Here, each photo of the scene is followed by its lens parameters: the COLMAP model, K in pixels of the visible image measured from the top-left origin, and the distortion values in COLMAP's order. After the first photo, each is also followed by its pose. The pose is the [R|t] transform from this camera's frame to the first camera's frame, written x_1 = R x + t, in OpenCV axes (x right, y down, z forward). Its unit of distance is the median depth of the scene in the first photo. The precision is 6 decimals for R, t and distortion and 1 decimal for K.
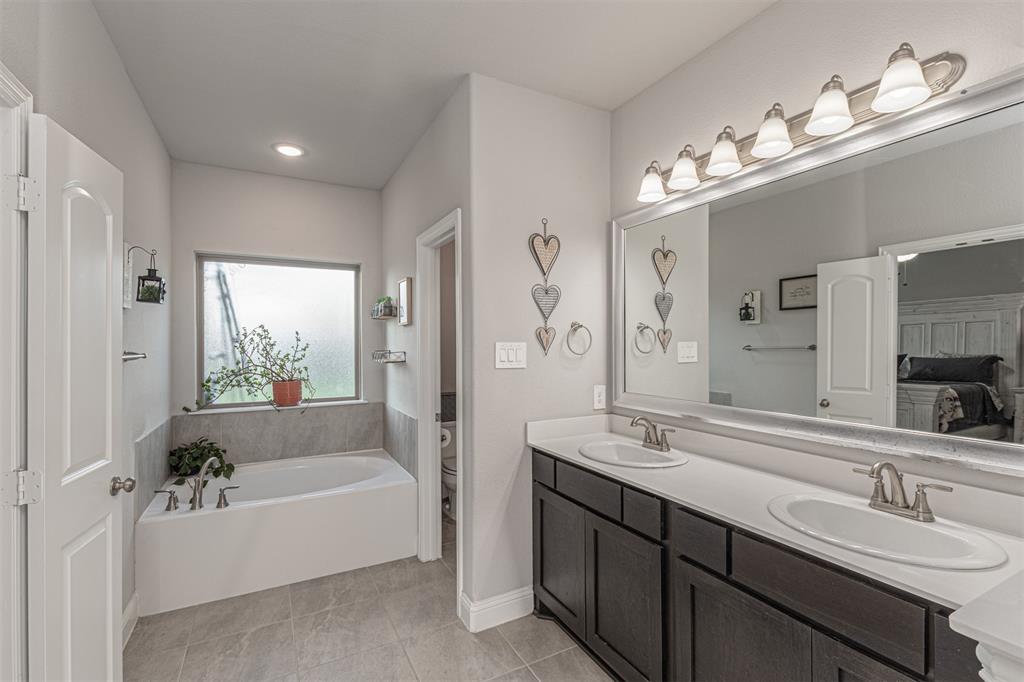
lens RADIAL K [[466.1, 0, 506.7], [0, 466.1, 344.3], [0, 0, 1]] dist [-0.000051, -0.000612]
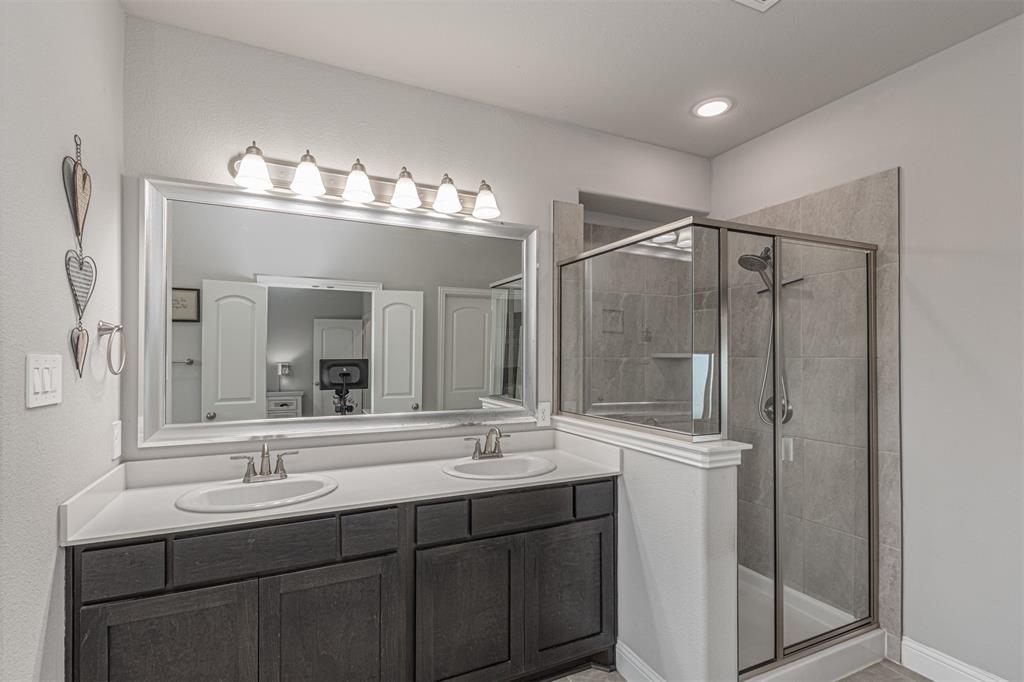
lens RADIAL K [[455.2, 0, 500.6], [0, 455.2, 356.4], [0, 0, 1]] dist [0.001828, -0.000045]
pose [[0.060768, 0.005059, 0.998139, -0.448030], [-0.000554, 0.999987, -0.005035, 0.000345], [-0.998152, -0.000247, 0.060770, 0.471404]]
